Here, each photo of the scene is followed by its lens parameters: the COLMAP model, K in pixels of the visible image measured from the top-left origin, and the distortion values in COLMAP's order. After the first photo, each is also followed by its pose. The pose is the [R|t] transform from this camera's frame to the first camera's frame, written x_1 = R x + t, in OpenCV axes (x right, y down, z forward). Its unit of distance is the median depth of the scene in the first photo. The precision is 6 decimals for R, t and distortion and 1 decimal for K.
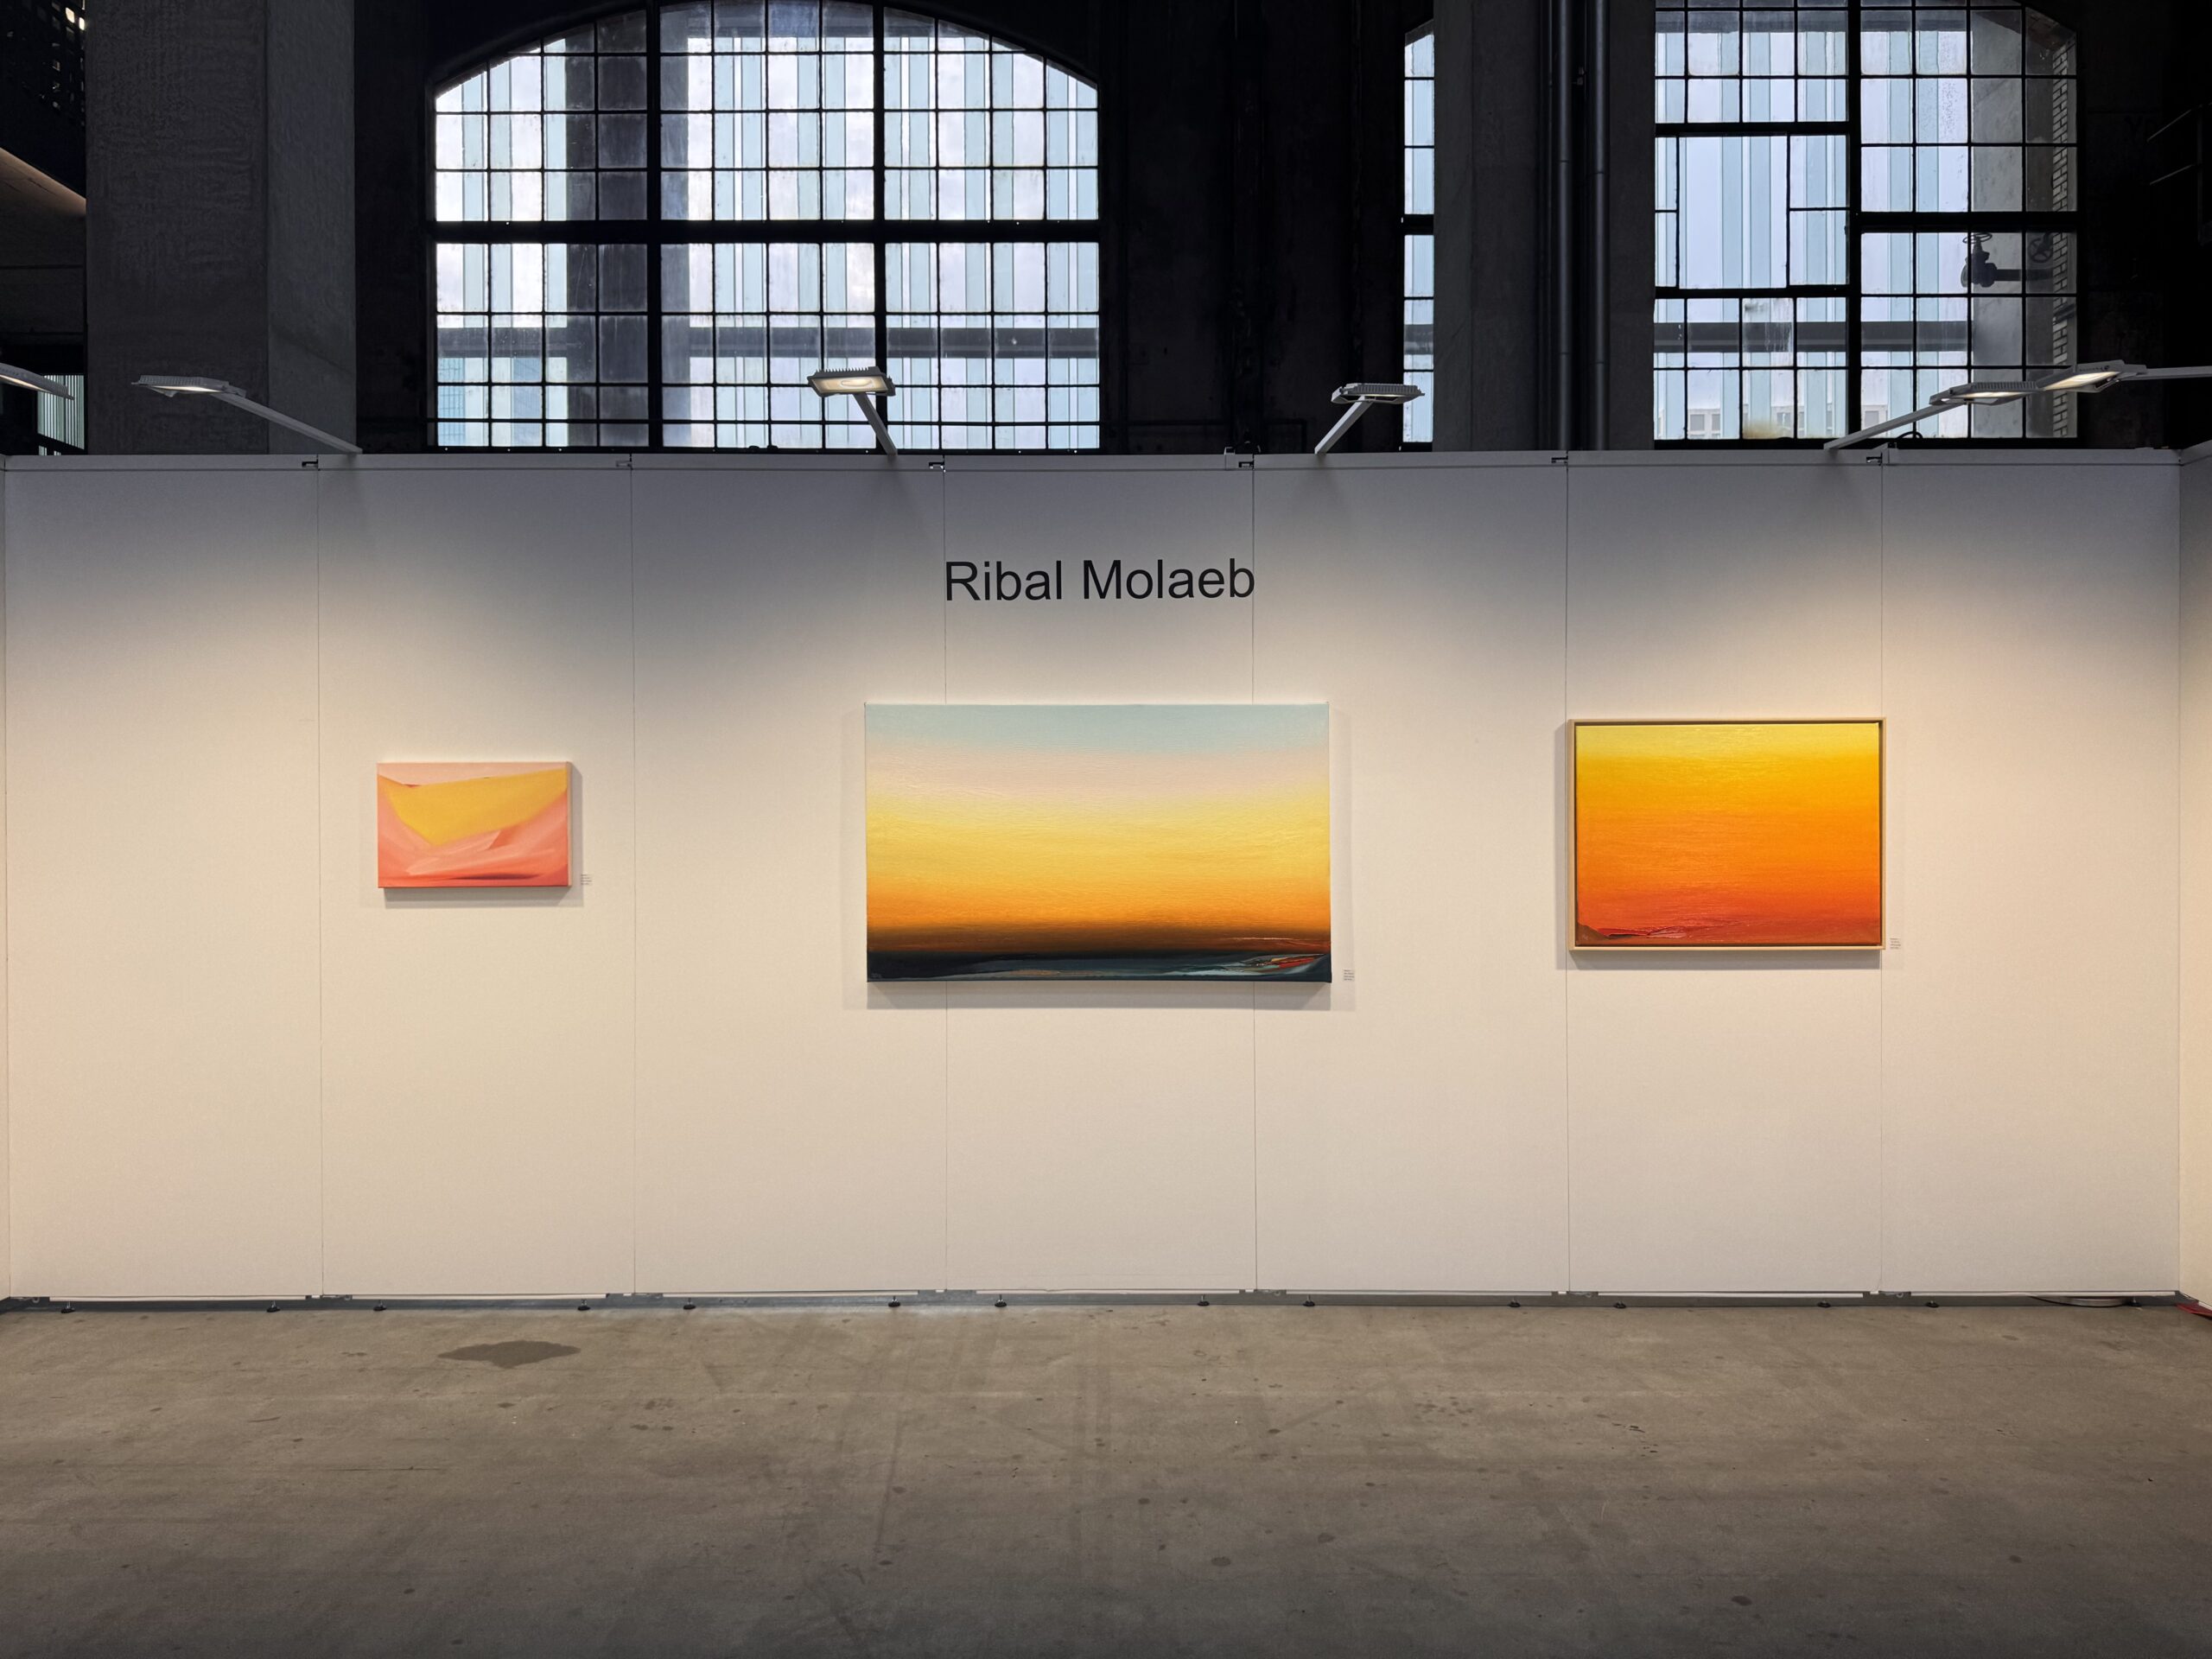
lens RADIAL K [[1564.8, 0, 1111.0], [0, 1564.8, 797.7], [0, 0, 1]] dist [0.045600, -0.056832]
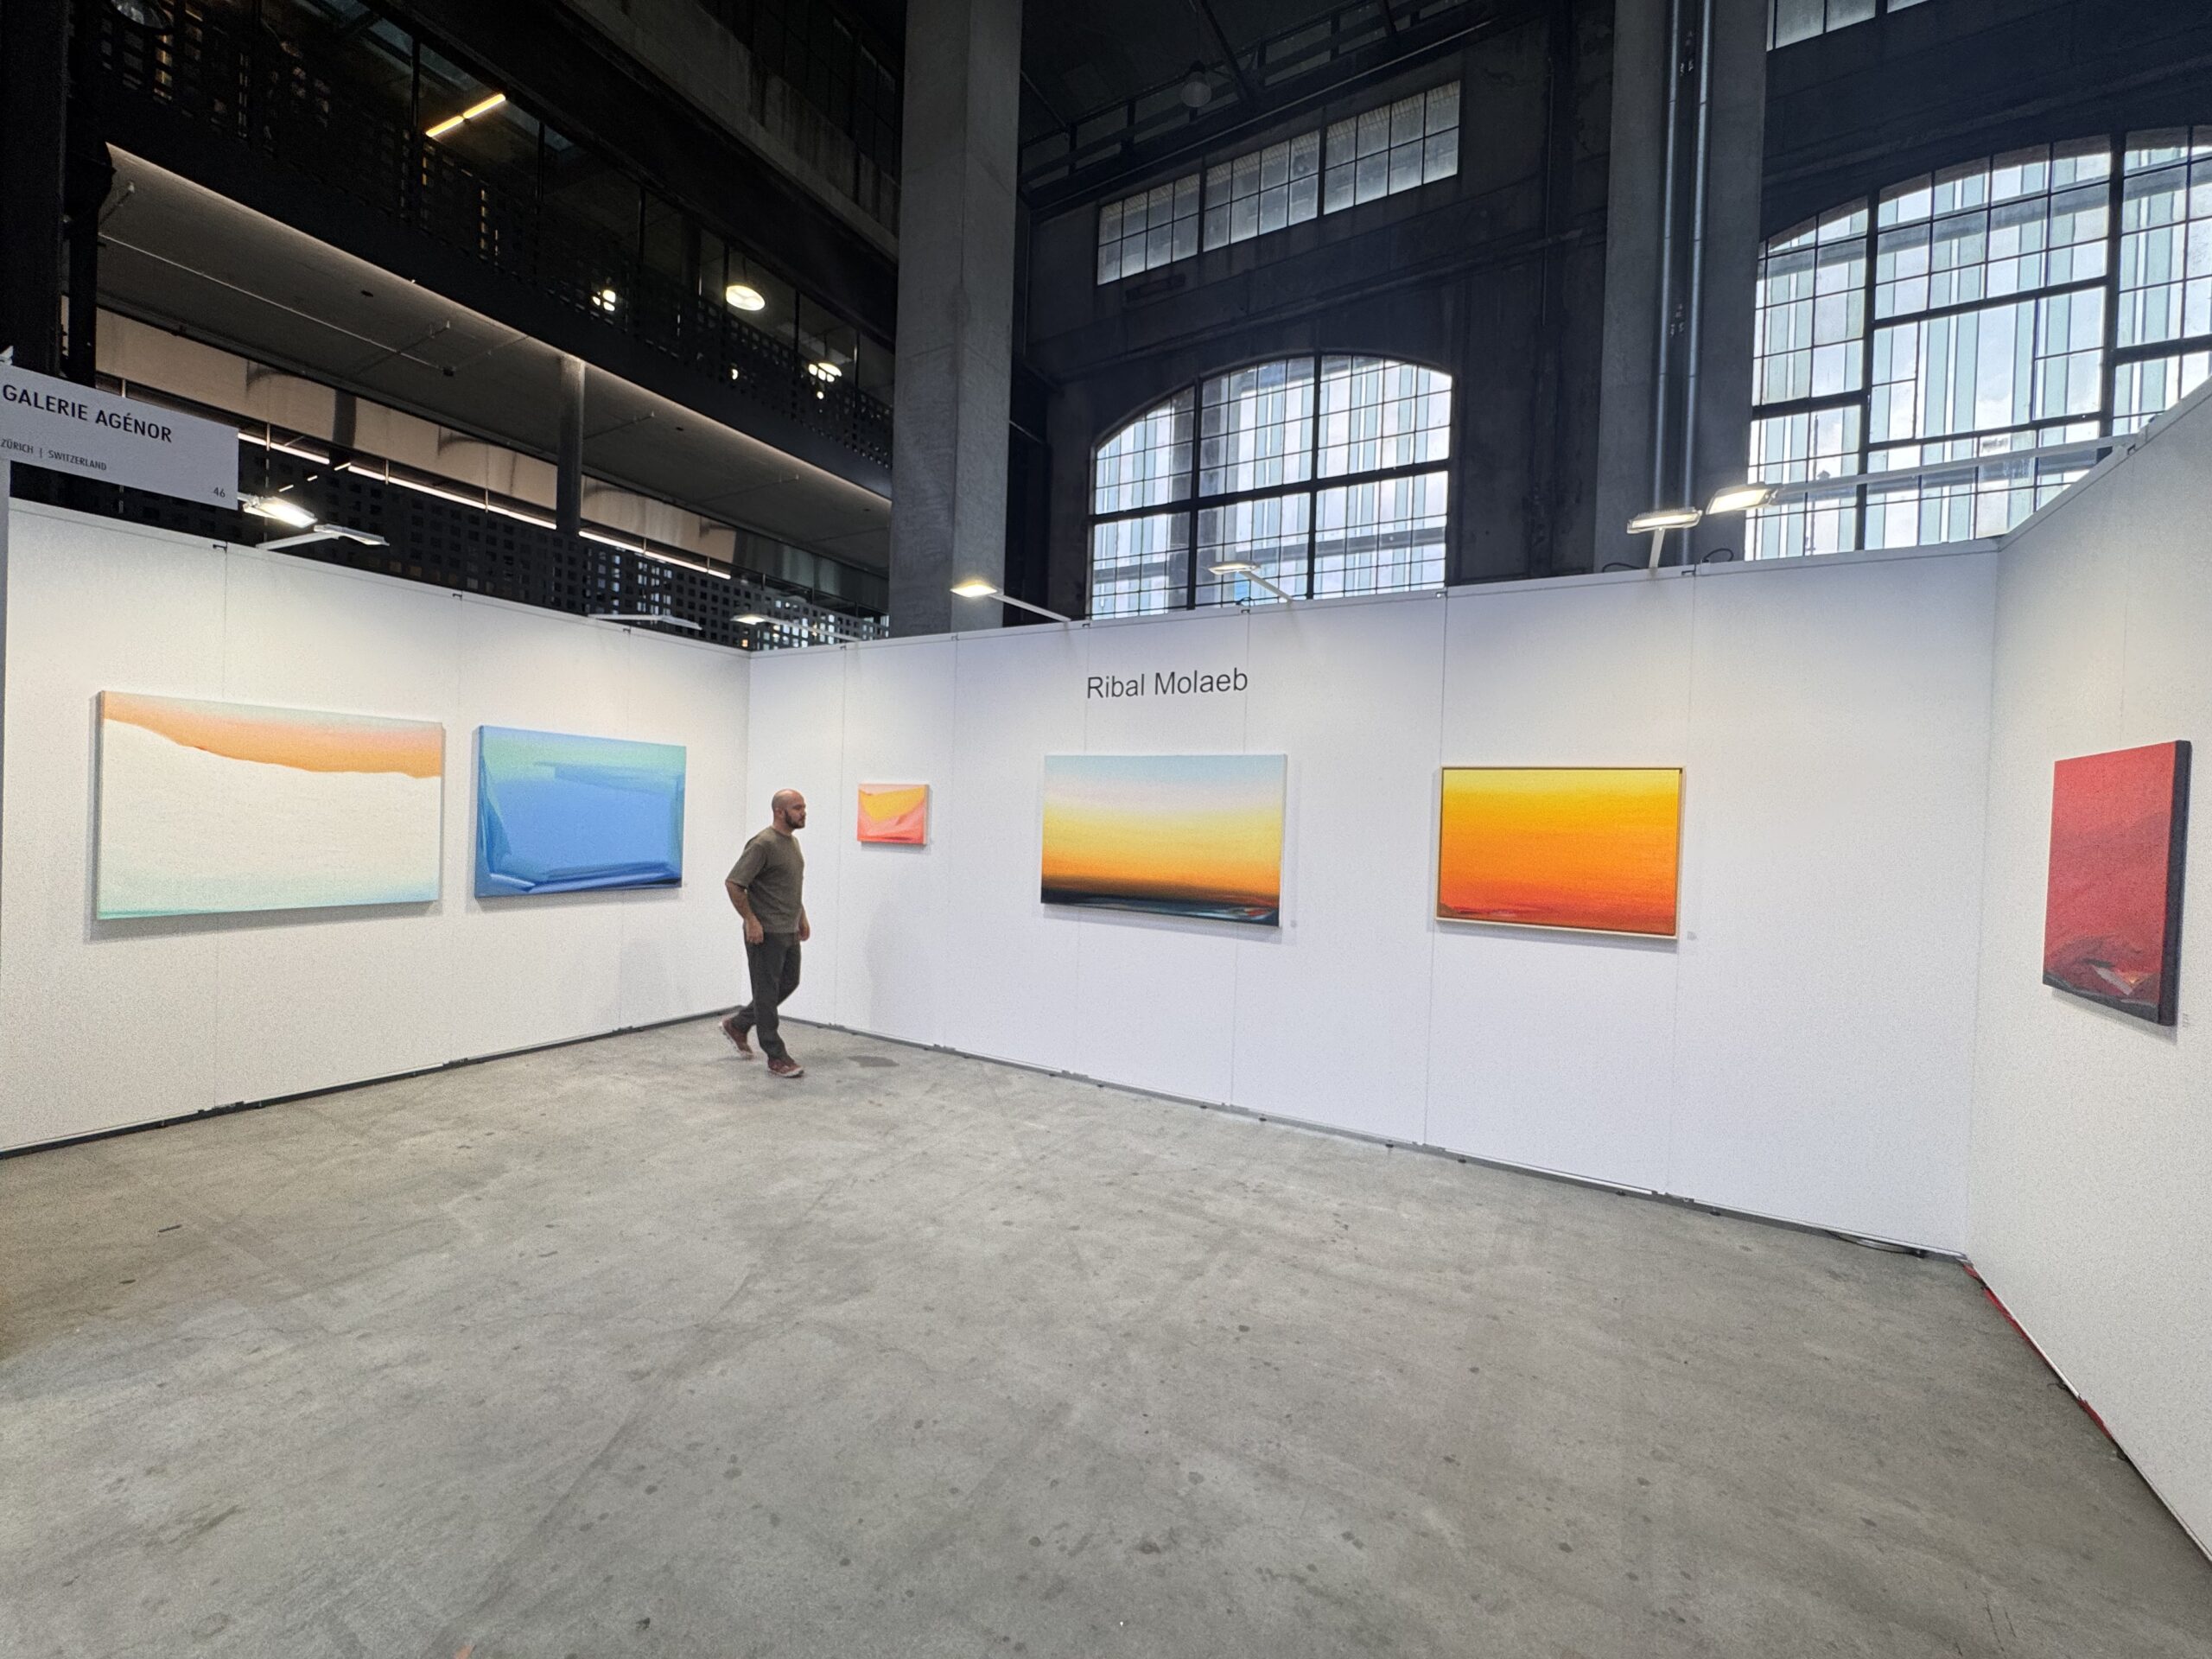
lens RADIAL K [[889.7, 0, 1107.1], [0, 889.7, 829.6], [0, 0, 1]] dist [-0.006572, 0.001269]
pose [[0.868026, 0.040526, -0.494862, 0.434818], [-0.032180, 0.999160, 0.025378, -0.000241], [0.495474, -0.006104, 0.868601, 0.110074]]
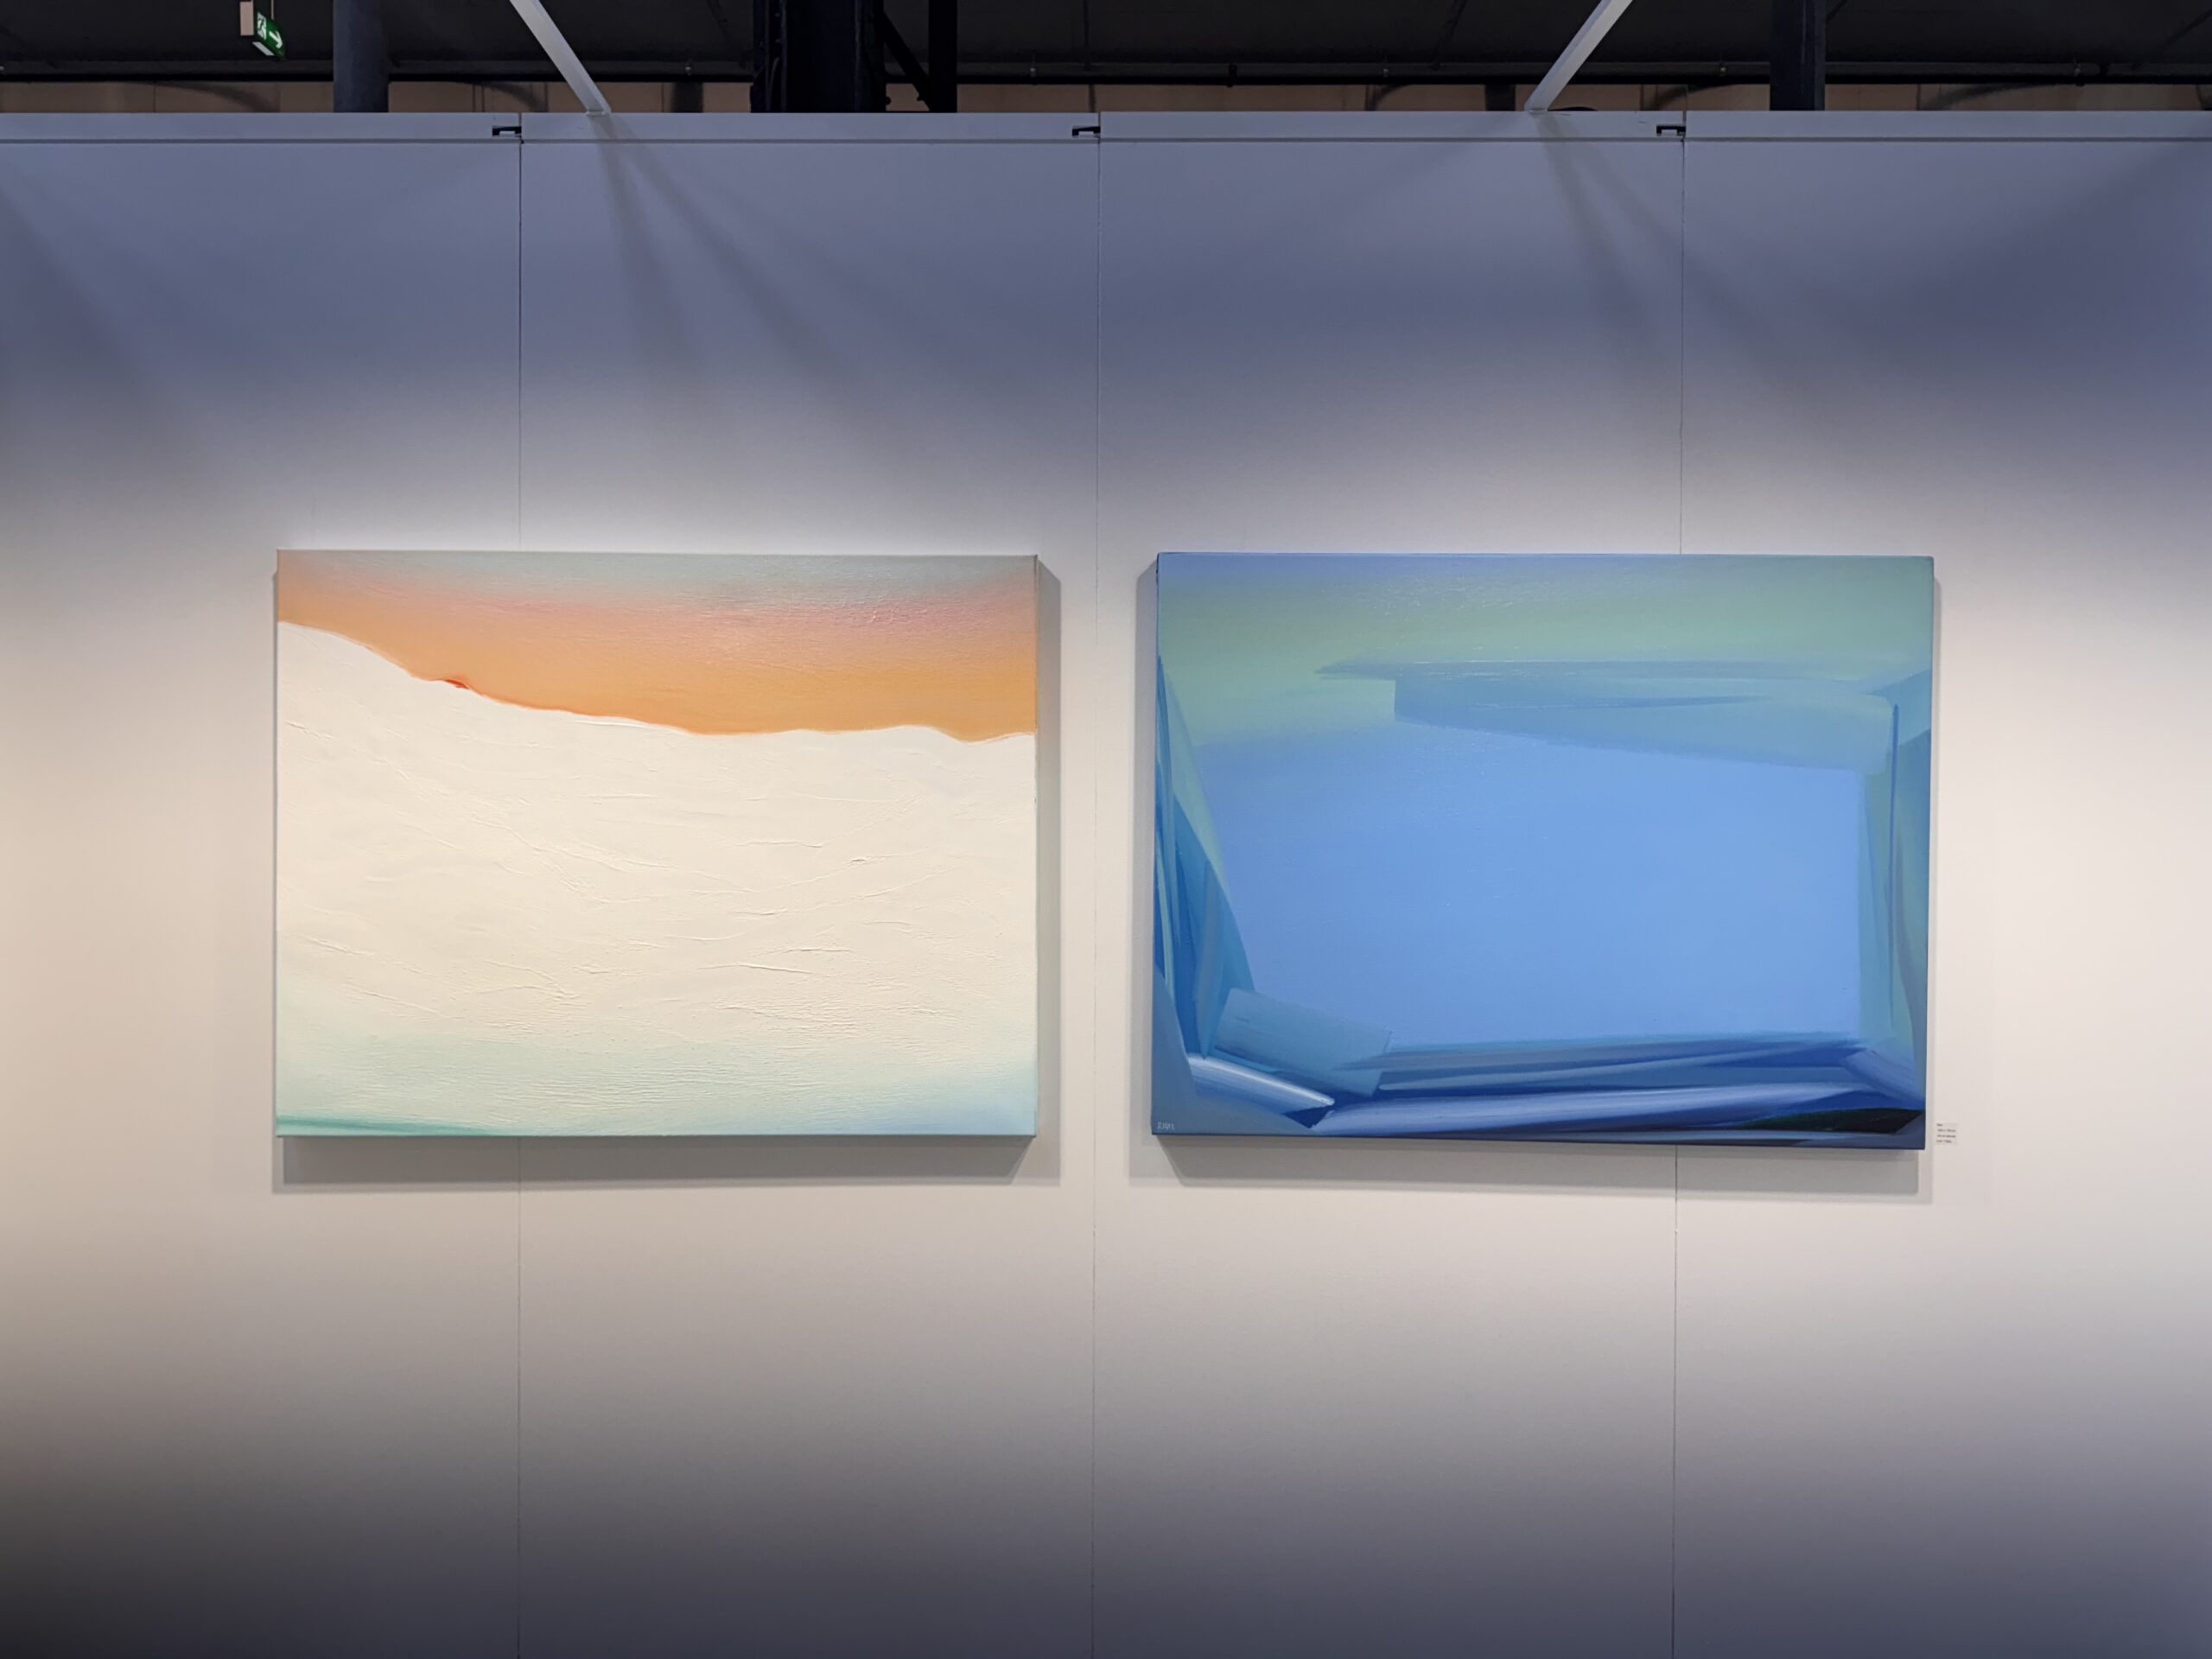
lens RADIAL K [[1564.8, 0, 1099.6], [0, 1564.8, 831.5], [0, 0, 1]] dist [0.045600, -0.056832]
pose [[-0.010420, 0.013900, -0.999849, -0.161553], [0.007168, 0.999879, 0.013826, 0.016598], [0.999920, -0.007023, -0.010519, 0.622120]]
